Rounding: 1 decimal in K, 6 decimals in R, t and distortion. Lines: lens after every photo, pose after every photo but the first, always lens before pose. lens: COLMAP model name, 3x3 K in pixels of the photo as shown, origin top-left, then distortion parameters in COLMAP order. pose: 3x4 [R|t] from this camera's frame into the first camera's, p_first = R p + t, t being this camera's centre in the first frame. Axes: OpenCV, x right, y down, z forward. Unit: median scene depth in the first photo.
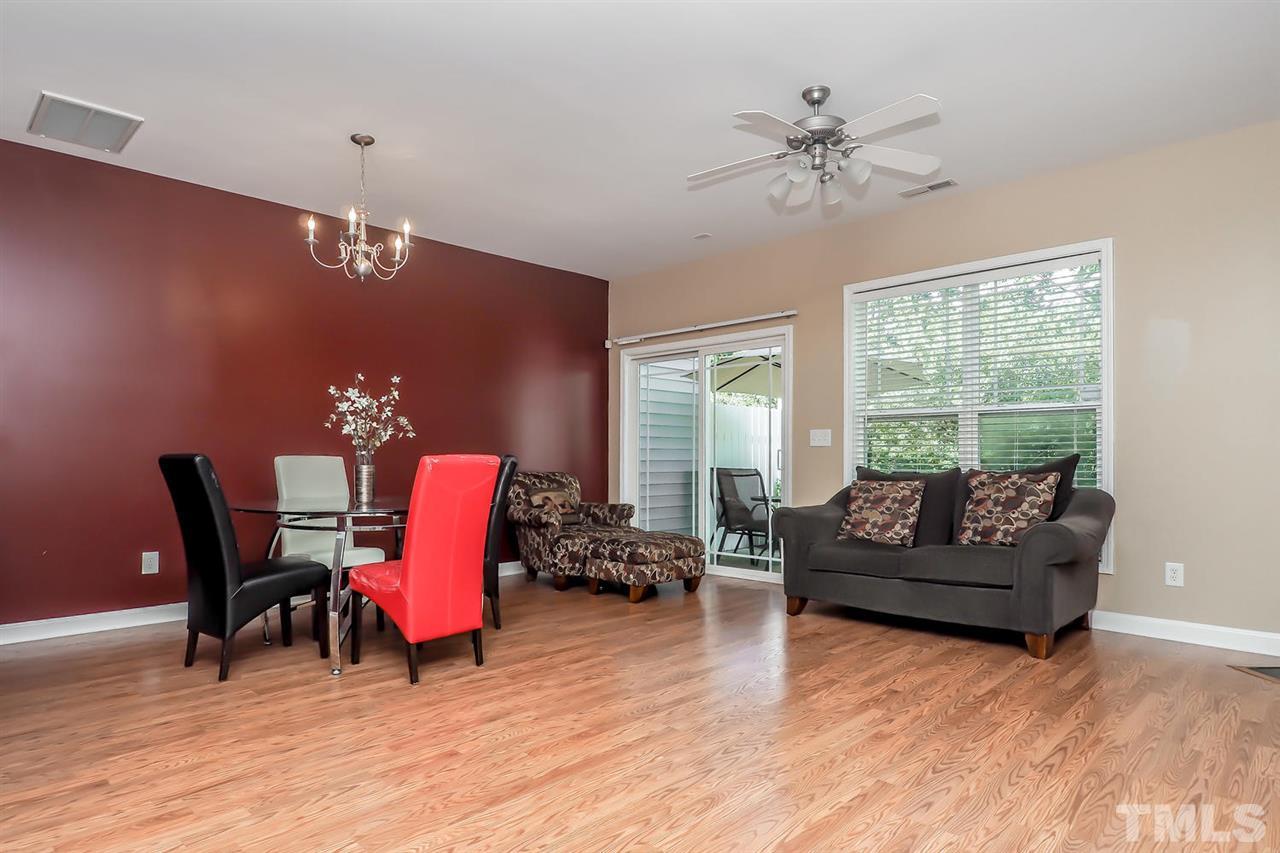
lens RADIAL K [[747.8, 0, 606.4], [0, 747.8, 459.0], [0, 0, 1]] dist [-0.002487, 0.000480]
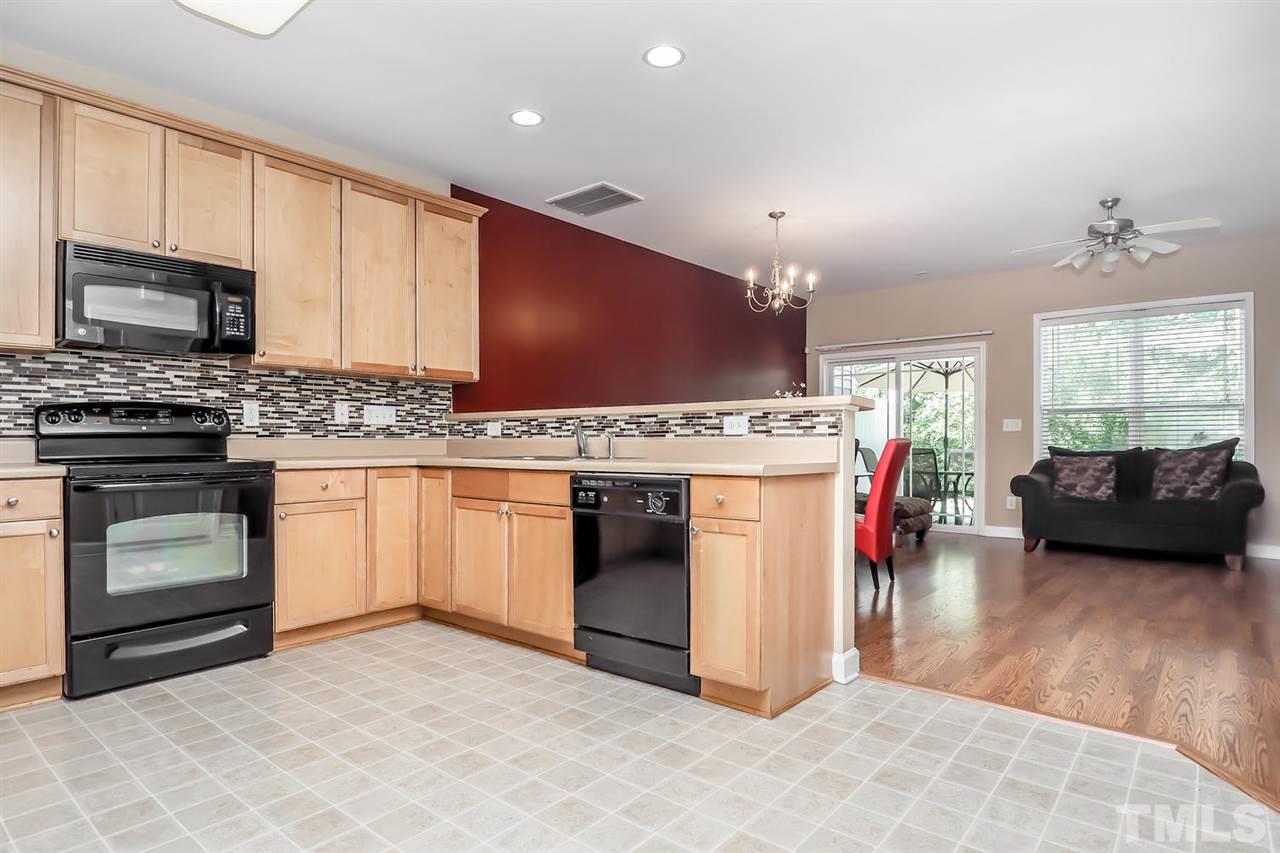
lens RADIAL K [[722.5, 0, 622.5], [0, 722.5, 440.1], [0, 0, 1]] dist [0.005292, -0.001135]
pose [[0.995813, 0.000315, 0.091417, -0.707031], [-0.000234, 1.000000, -0.000890, -0.000140], [-0.091417, 0.000865, 0.995812, -0.320593]]
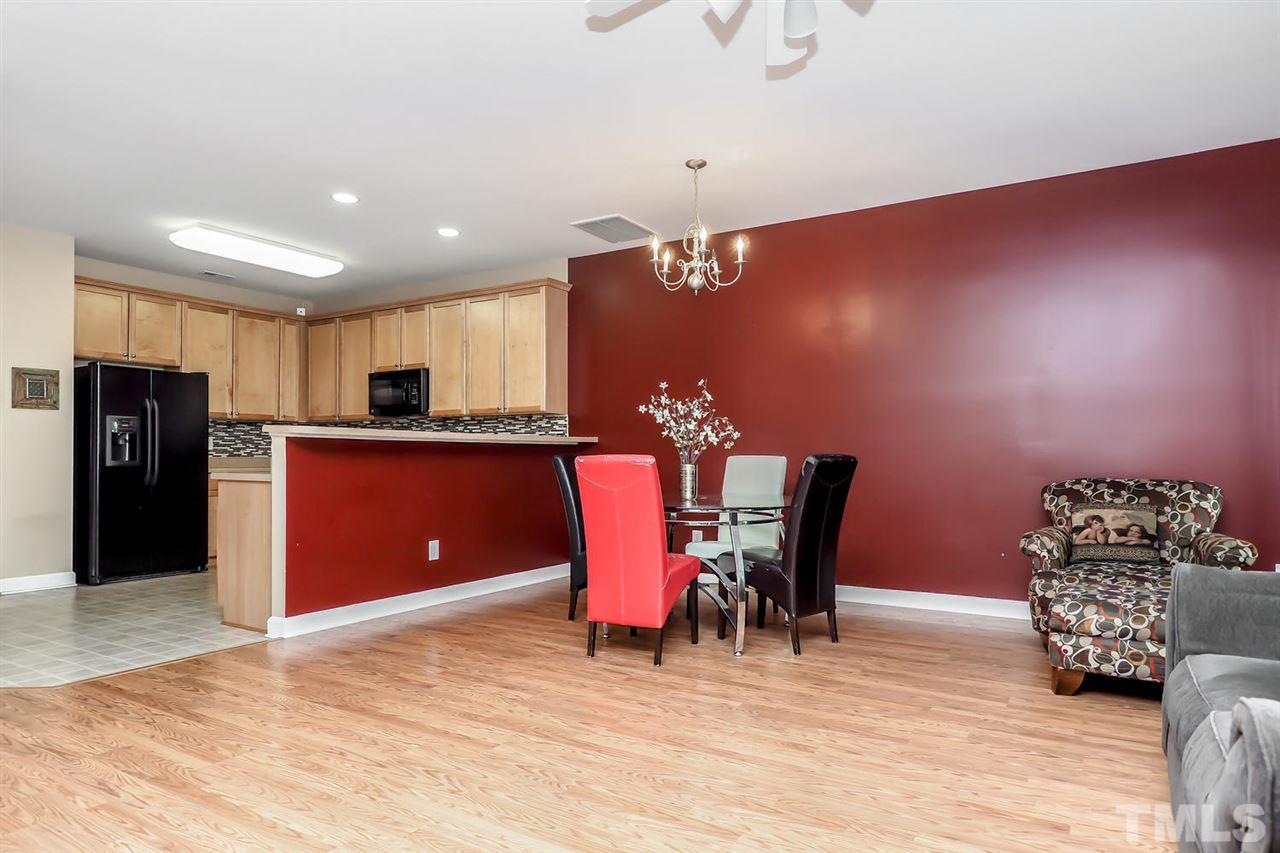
lens RADIAL K [[765.7, 0, 620.1], [0, 765.7, 461.1], [0, 0, 1]] dist [-0.006743, 0.000189]
pose [[0.216627, 0.004968, -0.976242, 0.692005], [-0.001194, 0.999988, 0.004824, -0.001424], [0.976254, 0.000121, 0.216630, 0.619014]]
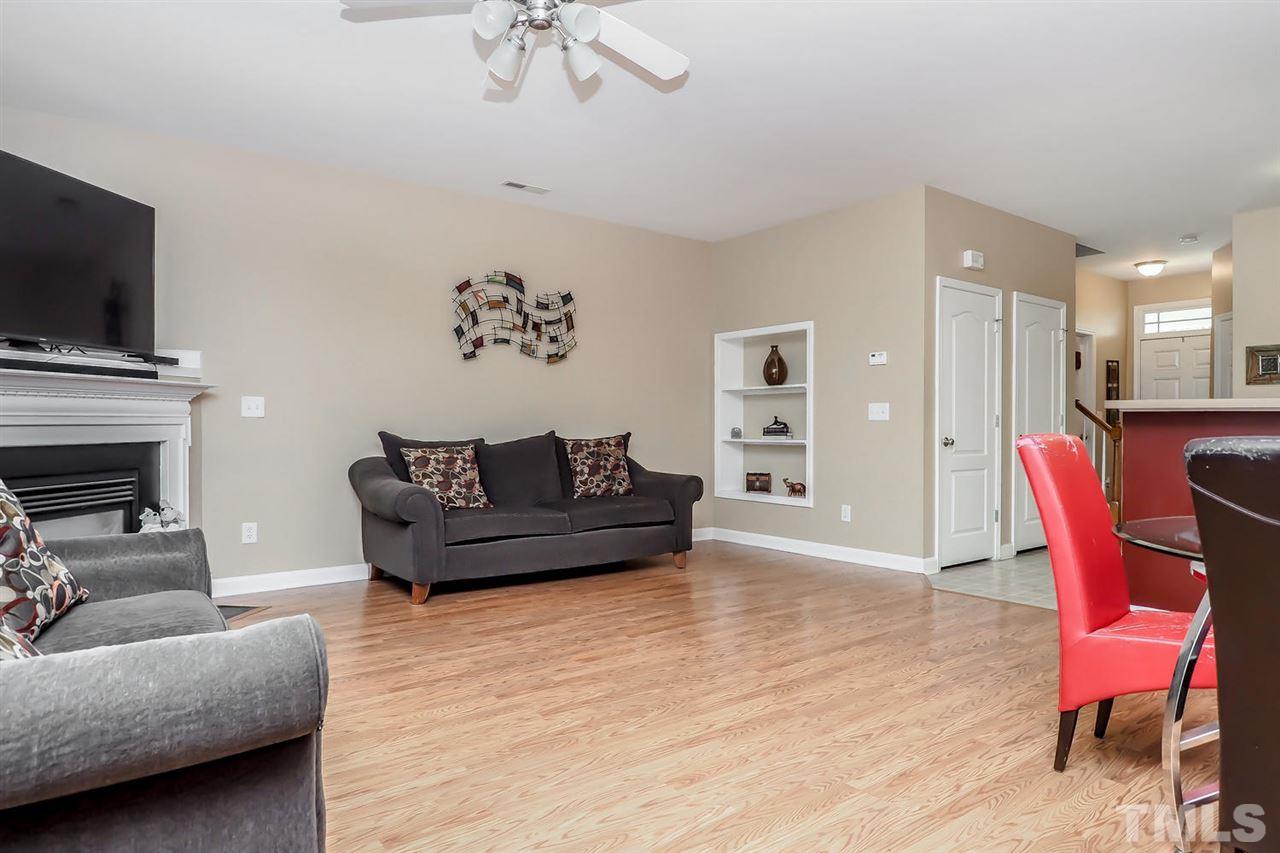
lens RADIAL K [[749.0, 0, 640.0], [0, 749.0, 426.5], [0, 0, 1]] dist [-0.001351, -0.000124]
pose [[-0.992577, -0.001581, 0.121609, 0.086258], [-0.001524, 0.999999, 0.000558, -0.008306], [-0.121609, 0.000368, -0.992578, 1.408225]]
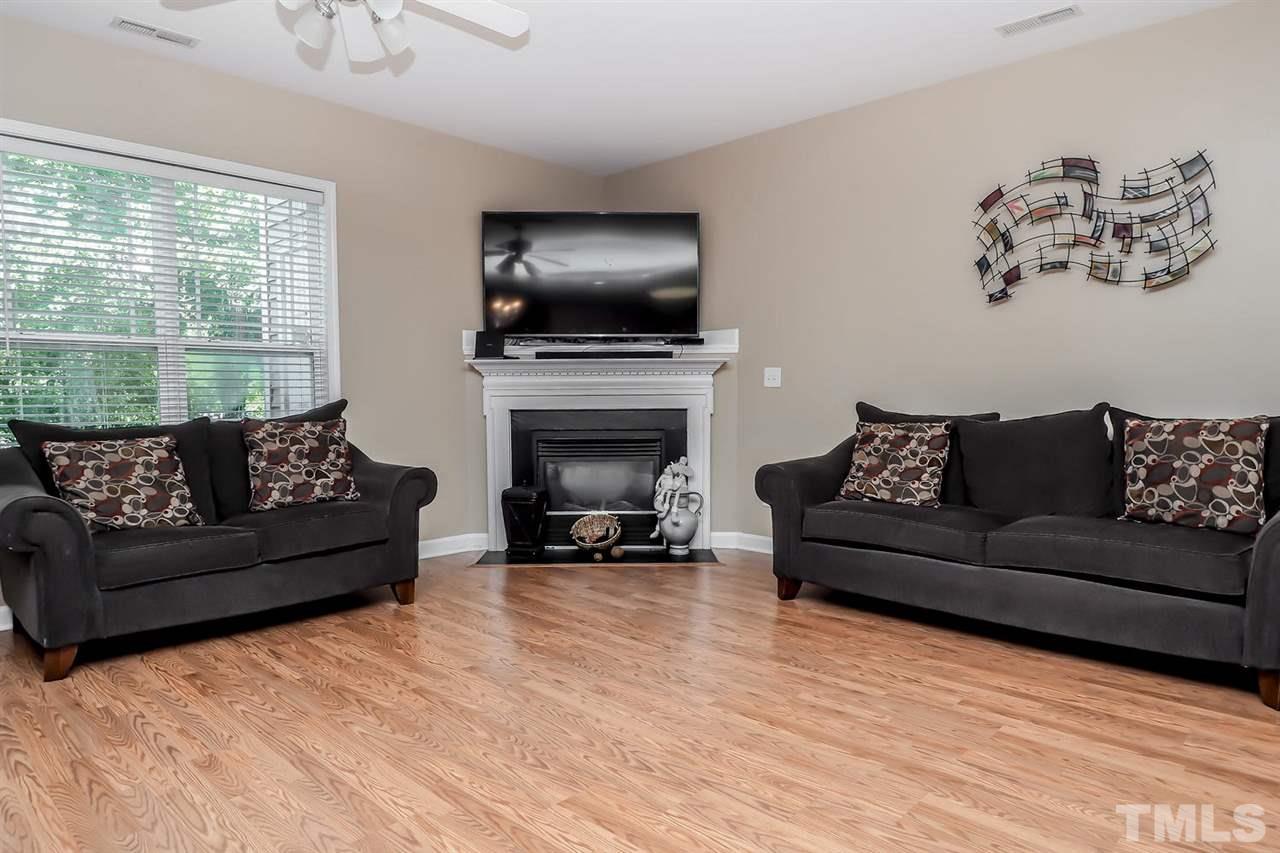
lens RADIAL K [[774.8, 0, 663.3], [0, 774.8, 437.7], [0, 0, 1]] dist [-0.006617, 0.000067]
pose [[-0.054551, -0.055859, 0.996947, -0.402199], [0.003819, 0.998415, 0.056150, -0.011277], [-0.998504, 0.006870, -0.054251, 0.618861]]
